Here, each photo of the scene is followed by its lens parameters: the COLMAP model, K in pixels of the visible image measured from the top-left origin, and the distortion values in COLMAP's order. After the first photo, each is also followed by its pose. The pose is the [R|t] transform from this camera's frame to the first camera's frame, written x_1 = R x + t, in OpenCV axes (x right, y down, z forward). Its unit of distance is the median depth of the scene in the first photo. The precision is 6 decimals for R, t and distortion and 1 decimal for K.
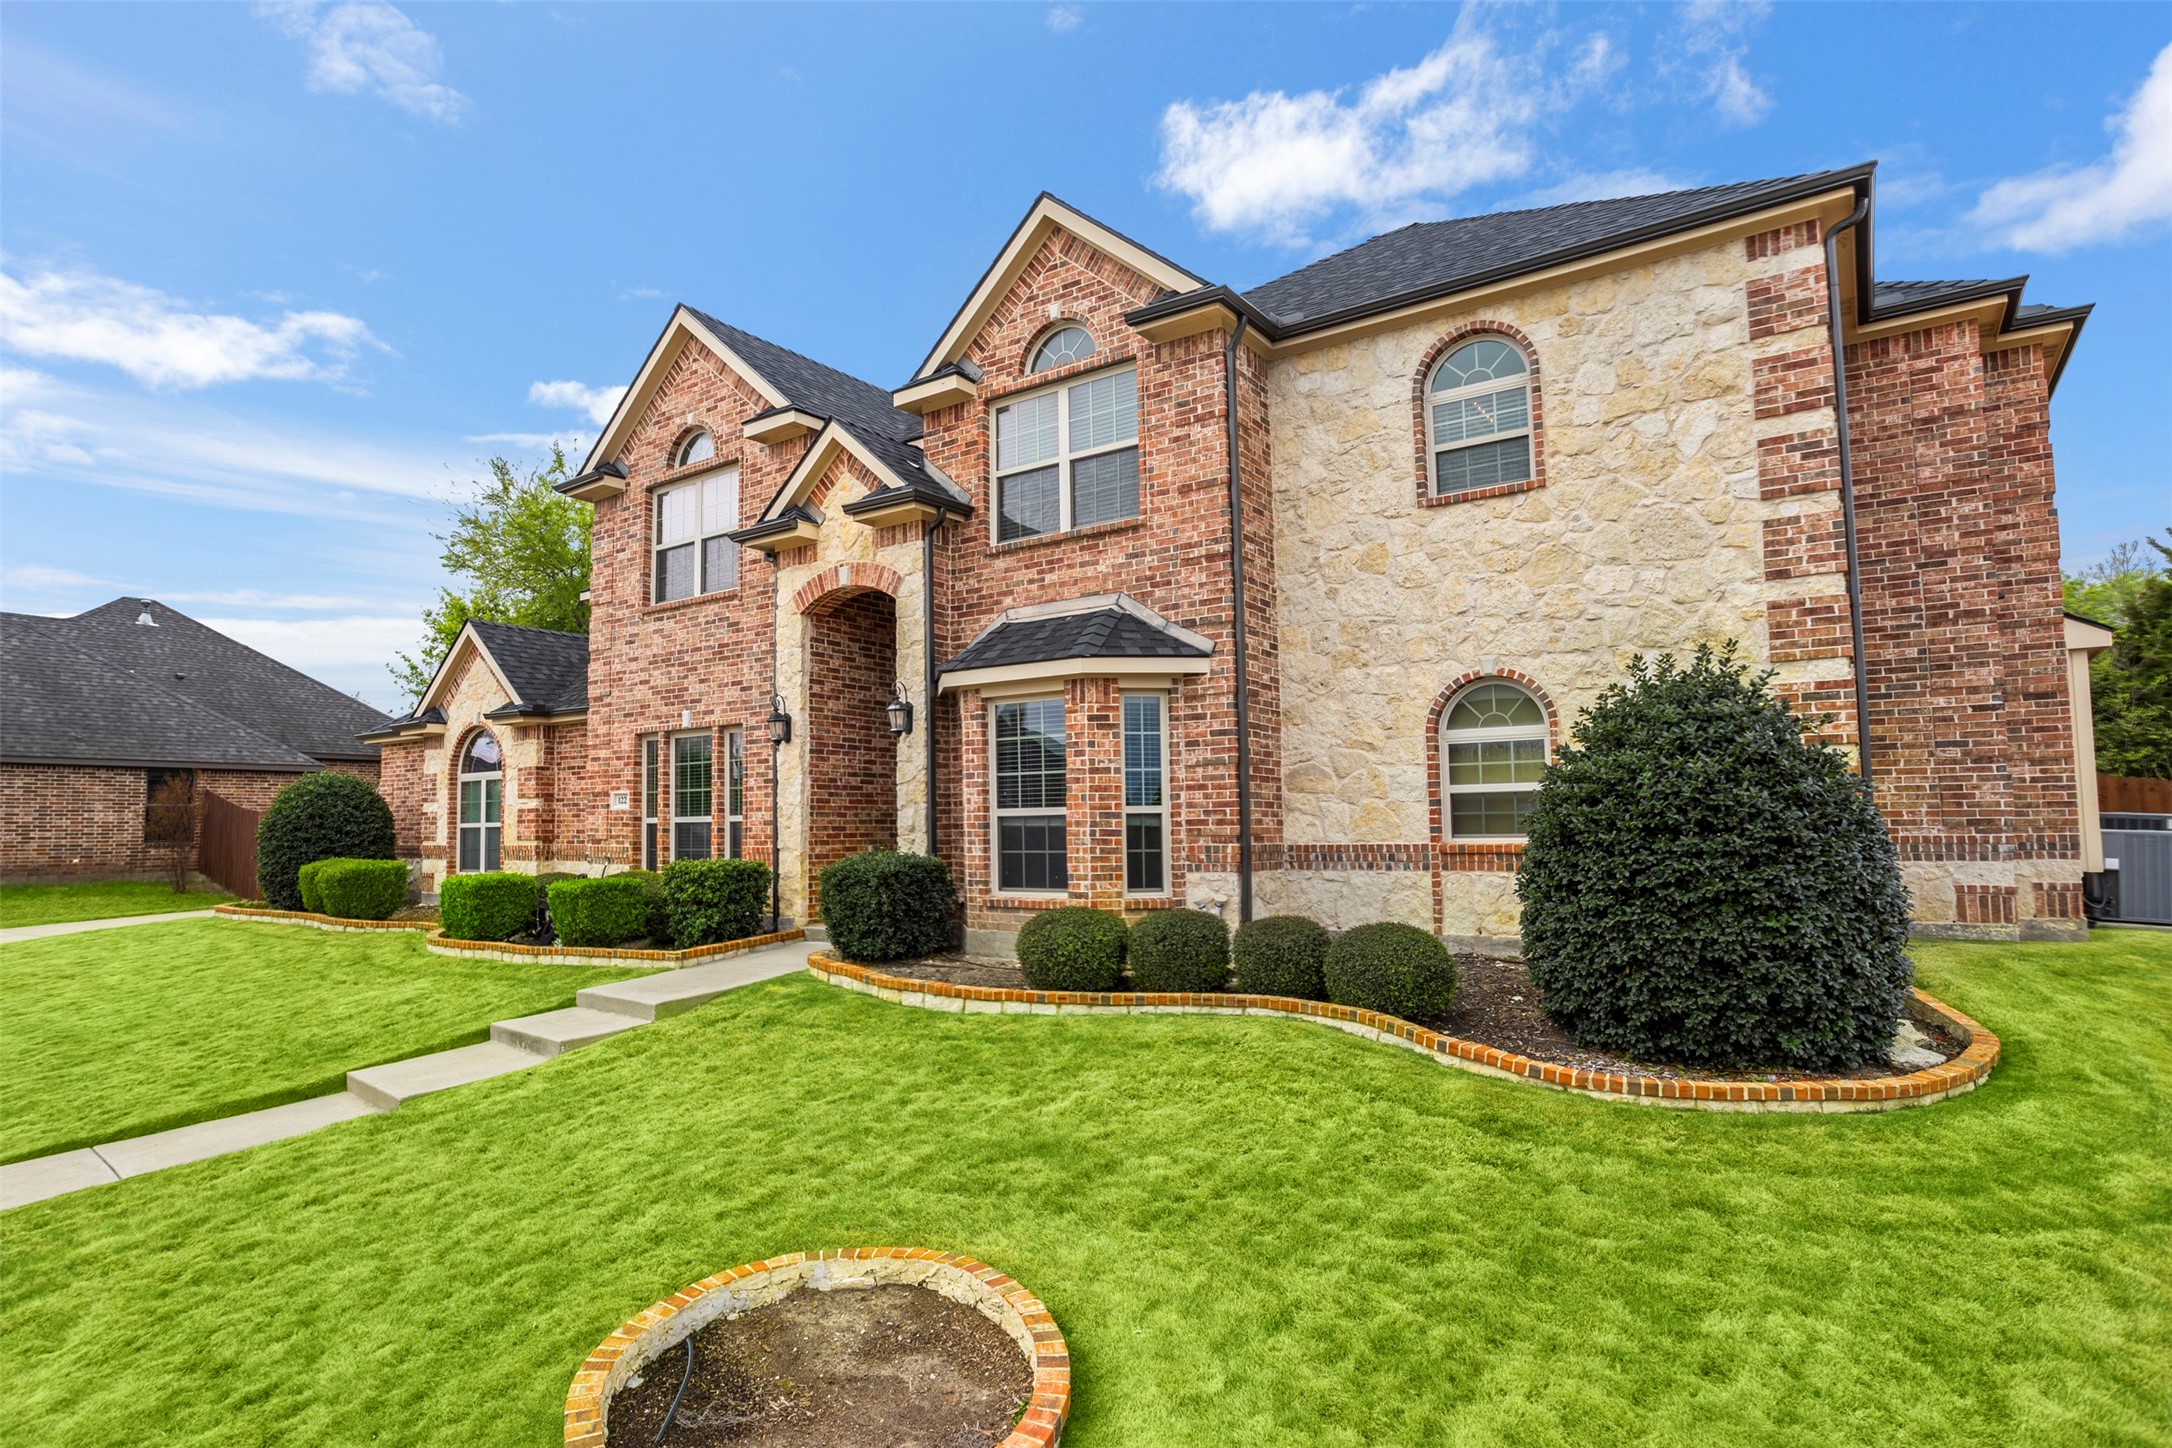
lens RADIAL K [[1061.6, 0, 1058.5], [0, 1061.6, 767.4], [0, 0, 1]] dist [-0.027079, 0.011432]
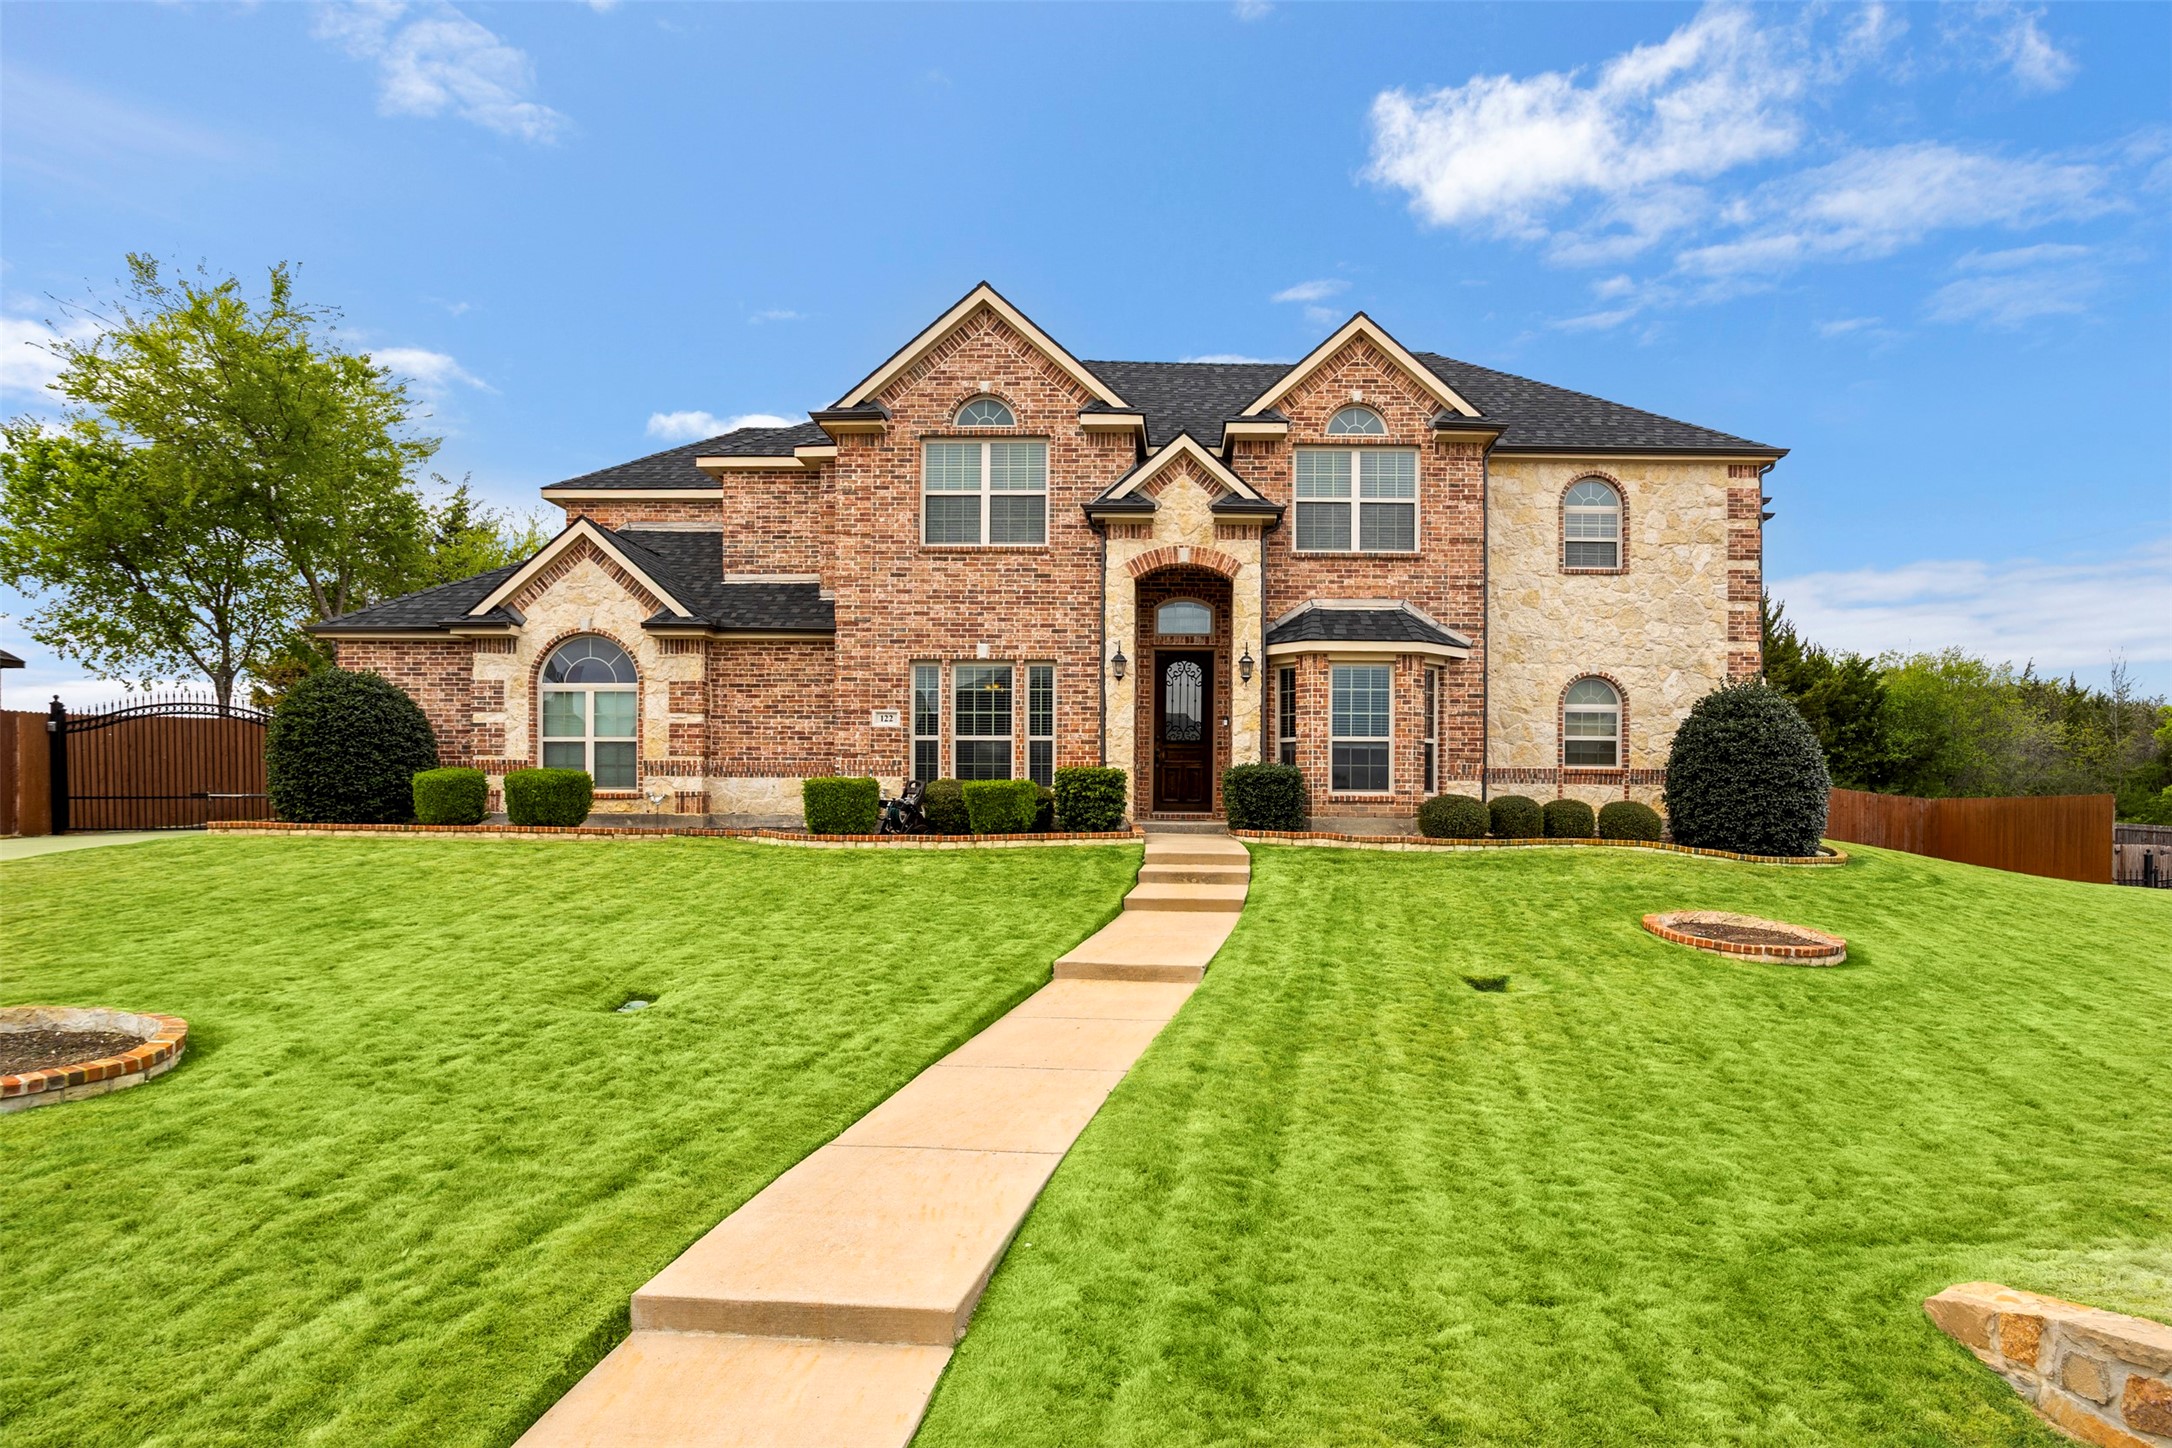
lens RADIAL K [[1148.5, 0, 1122.6], [0, 1148.5, 827.3], [0, 0, 1]] dist [-0.023934, -0.000163]
pose [[0.845848, 0.012194, 0.533285, -1.133657], [-0.048603, 0.997342, 0.054286, 0.090753], [-0.531205, -0.071837, 0.844192, -0.200553]]
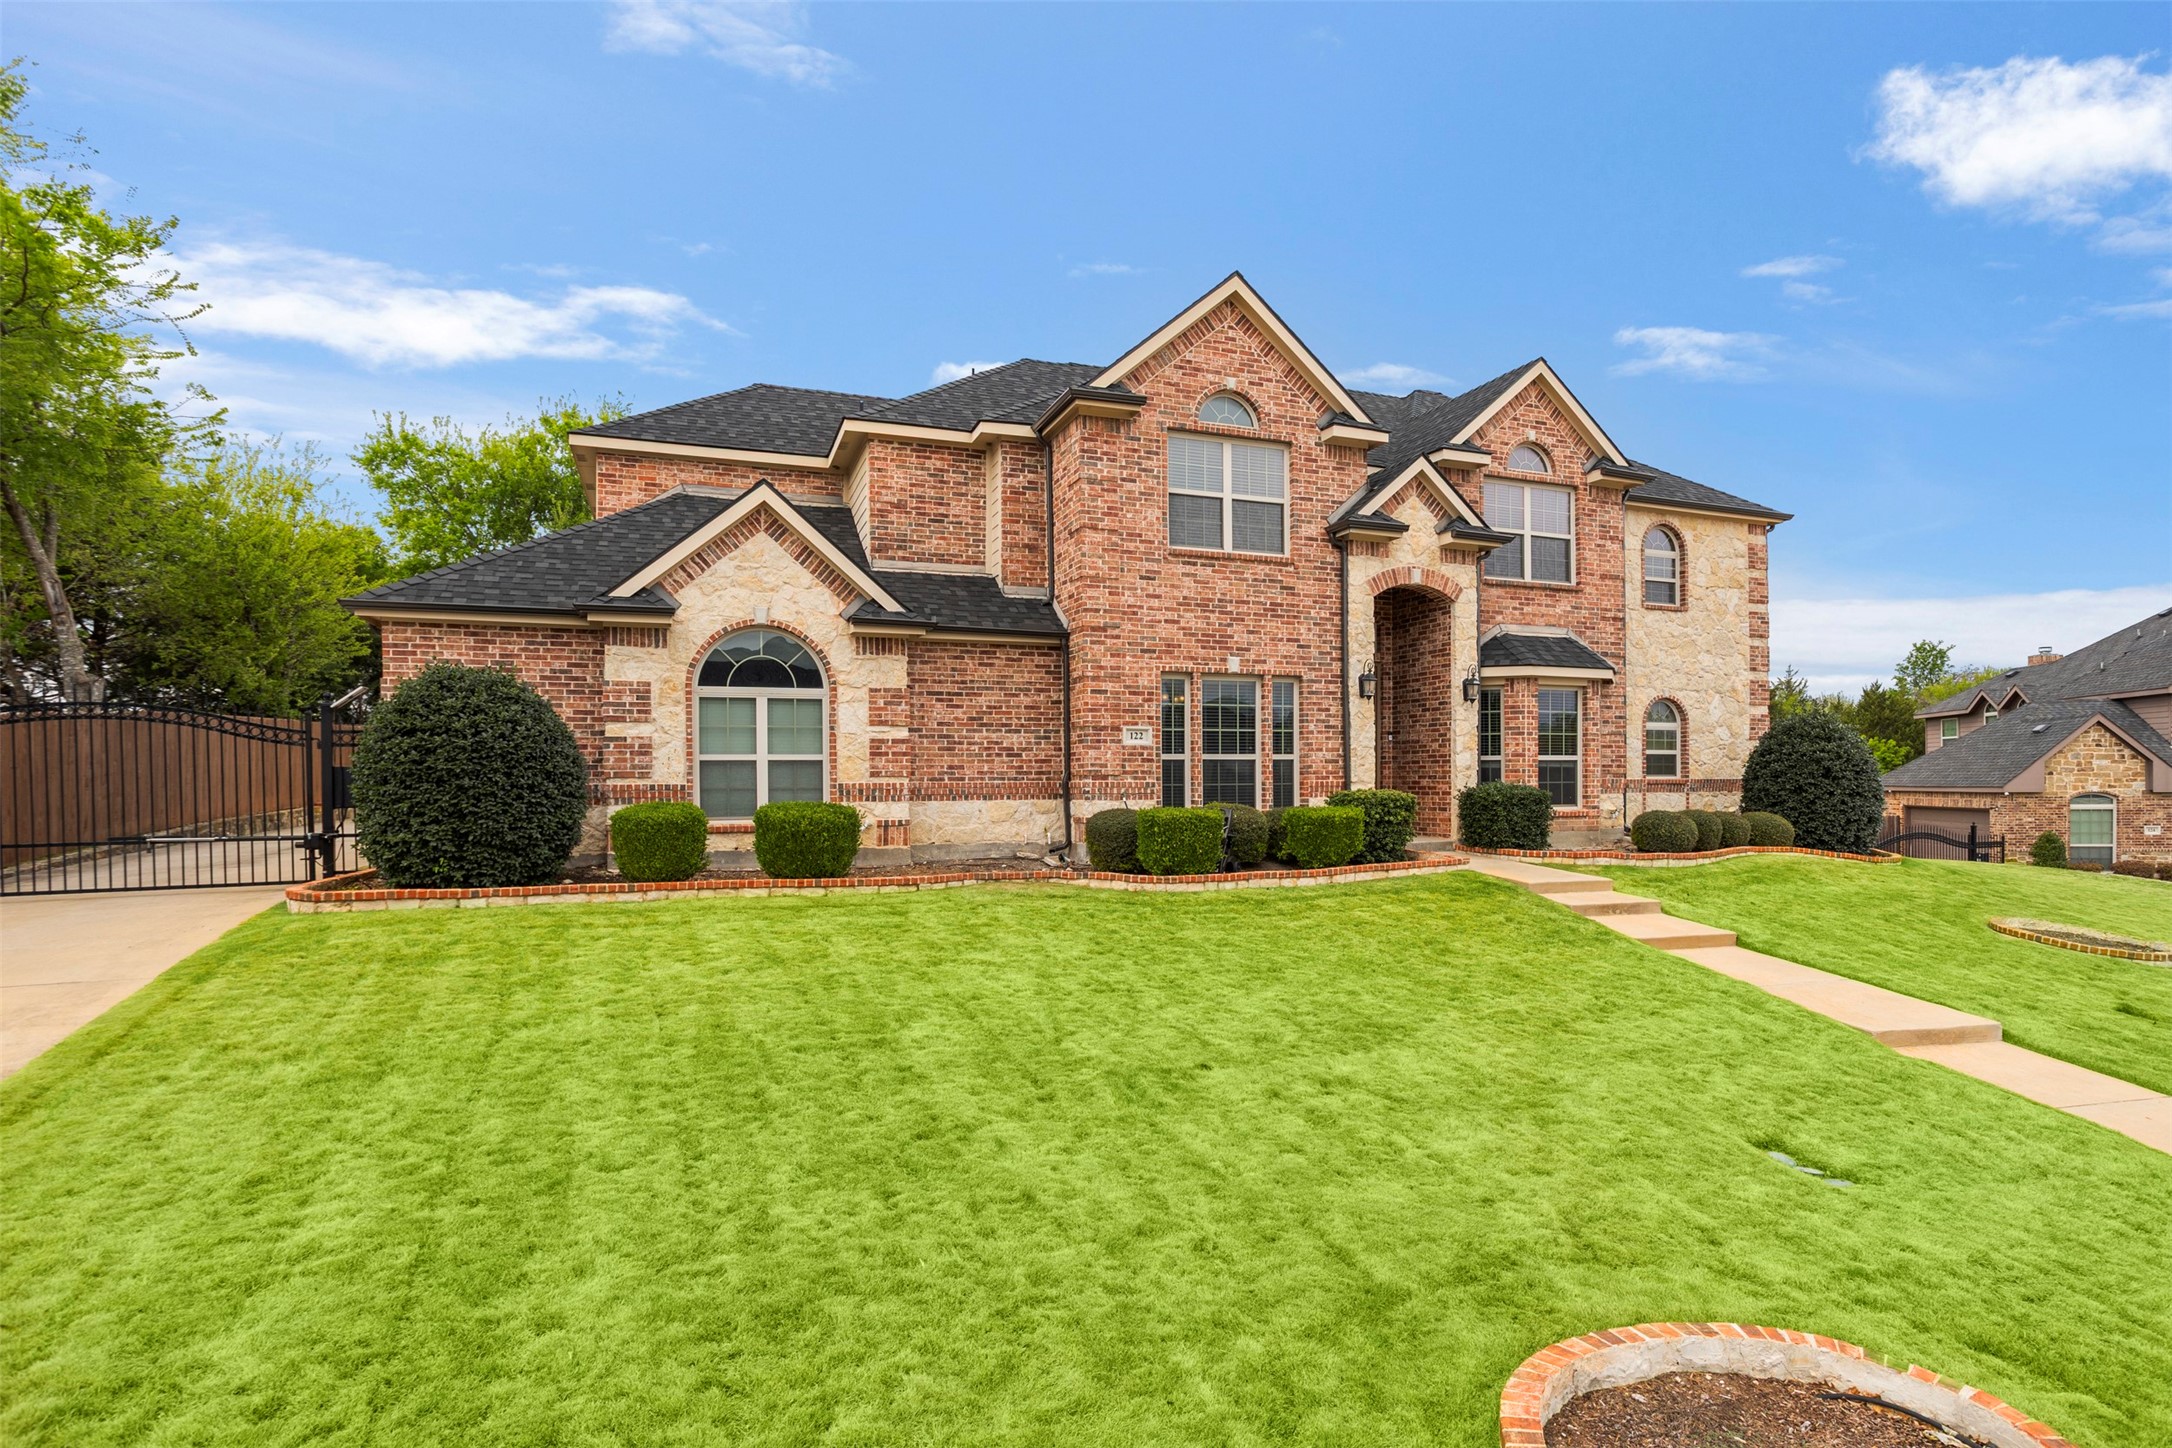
lens RADIAL K [[1061.6, 0, 1067.5], [0, 1061.6, 790.2], [0, 0, 1]] dist [-0.027079, 0.011432]
pose [[0.598433, 0.000845, 0.801172, -1.692153], [-0.048816, 0.998180, 0.035411, 0.067486], [-0.799684, -0.060301, 0.597385, 0.605906]]
